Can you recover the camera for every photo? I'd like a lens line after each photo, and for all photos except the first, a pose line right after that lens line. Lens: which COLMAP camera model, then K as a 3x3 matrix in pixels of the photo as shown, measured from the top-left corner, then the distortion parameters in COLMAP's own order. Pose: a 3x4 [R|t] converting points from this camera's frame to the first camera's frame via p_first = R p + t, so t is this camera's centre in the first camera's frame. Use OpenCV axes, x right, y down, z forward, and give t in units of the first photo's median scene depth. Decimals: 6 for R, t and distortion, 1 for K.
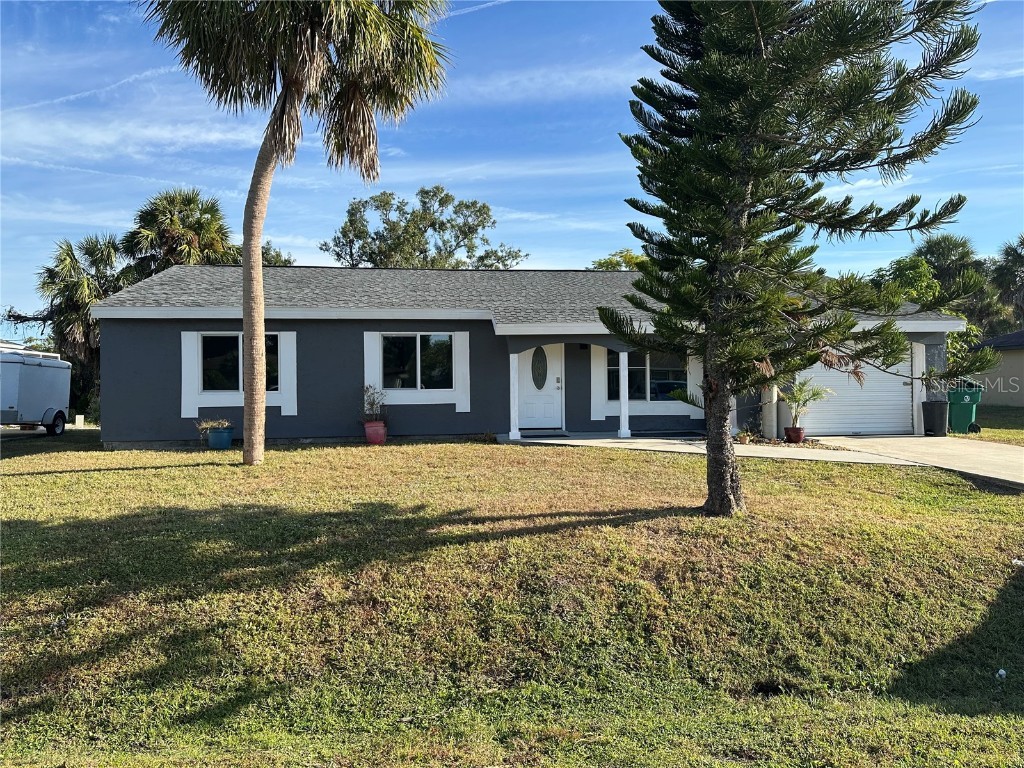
lens RADIAL K [[708.9, 0, 507.5], [0, 708.9, 391.5], [0, 0, 1]] dist [0.089215, -0.166460]
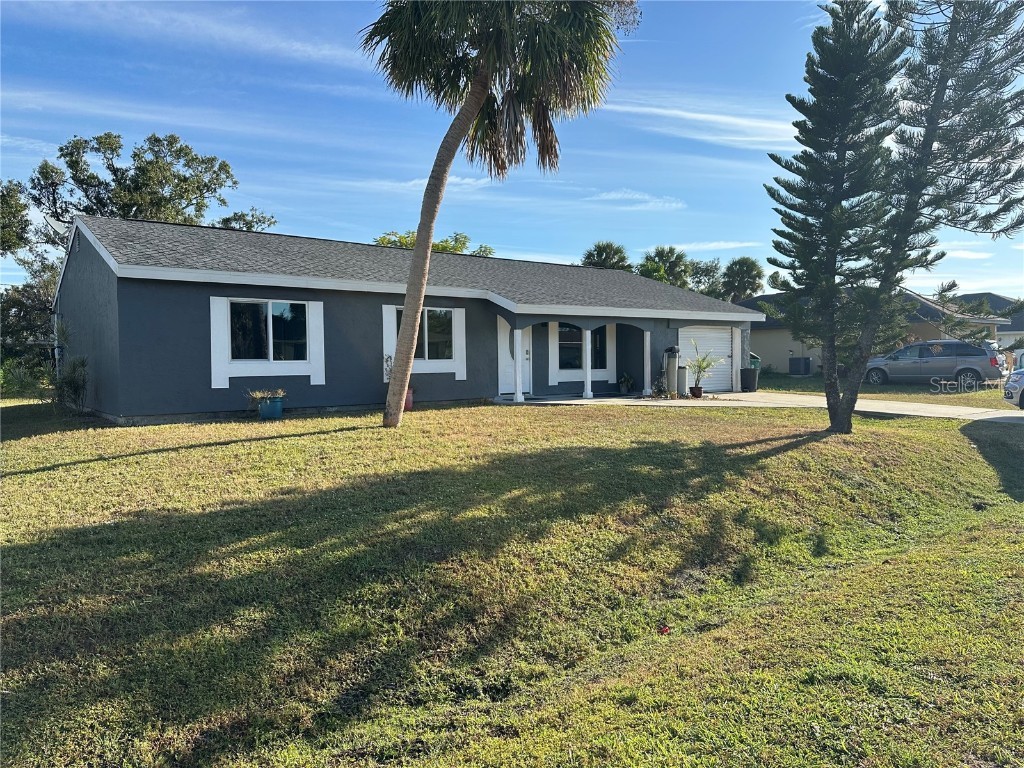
lens RADIAL K [[708.9, 0, 507.5], [0, 708.9, 391.5], [0, 0, 1]] dist [0.089215, -0.166460]
pose [[0.848160, -0.019636, 0.529376, -0.602102], [0.000487, 0.999341, 0.036287, 0.006562], [-0.529739, -0.030519, 0.847611, 0.002030]]
